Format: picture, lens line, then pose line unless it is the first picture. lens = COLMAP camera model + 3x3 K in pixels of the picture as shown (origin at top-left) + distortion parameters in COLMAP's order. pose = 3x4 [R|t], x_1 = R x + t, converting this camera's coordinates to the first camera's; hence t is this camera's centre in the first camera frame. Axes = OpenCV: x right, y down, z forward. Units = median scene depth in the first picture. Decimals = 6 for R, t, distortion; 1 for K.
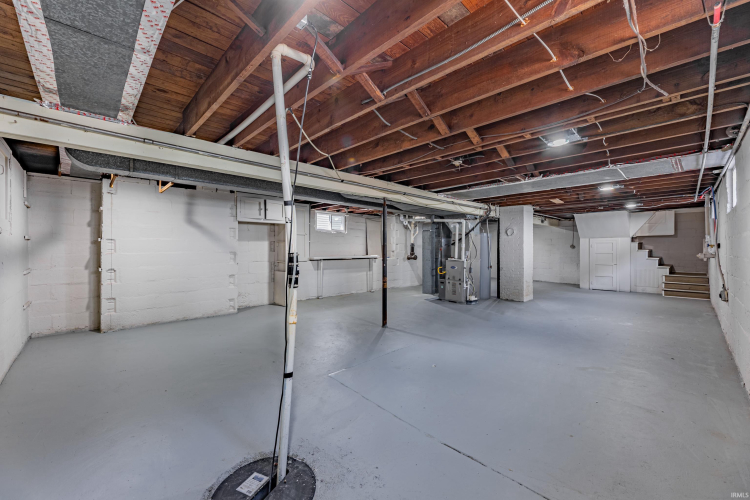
lens RADIAL K [[301.3, 0, 371.1], [0, 301.3, 247.9], [0, 0, 1]] dist [0.000863, -0.000231]
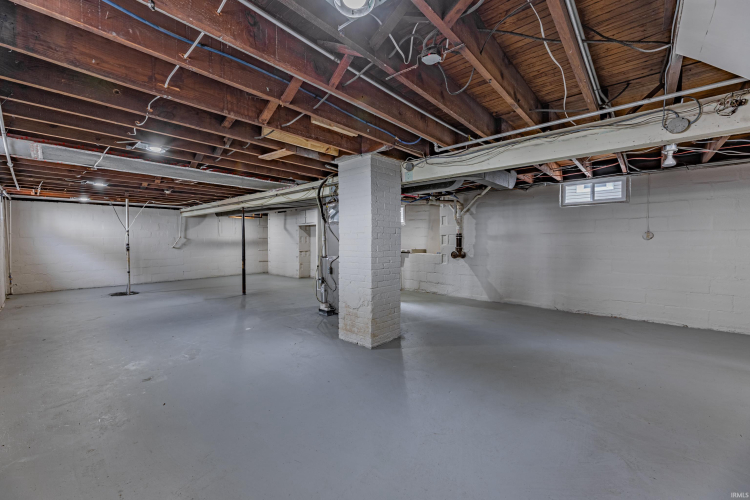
lens RADIAL K [[301.3, 0, 371.1], [0, 301.3, 247.9], [0, 0, 1]] dist [0.000863, -0.000231]
pose [[0.078536, 0.018885, -0.996732, 1.325843], [0.001200, 0.999818, 0.019038, 0.006579], [0.996911, -0.002691, 0.078499, 1.276769]]
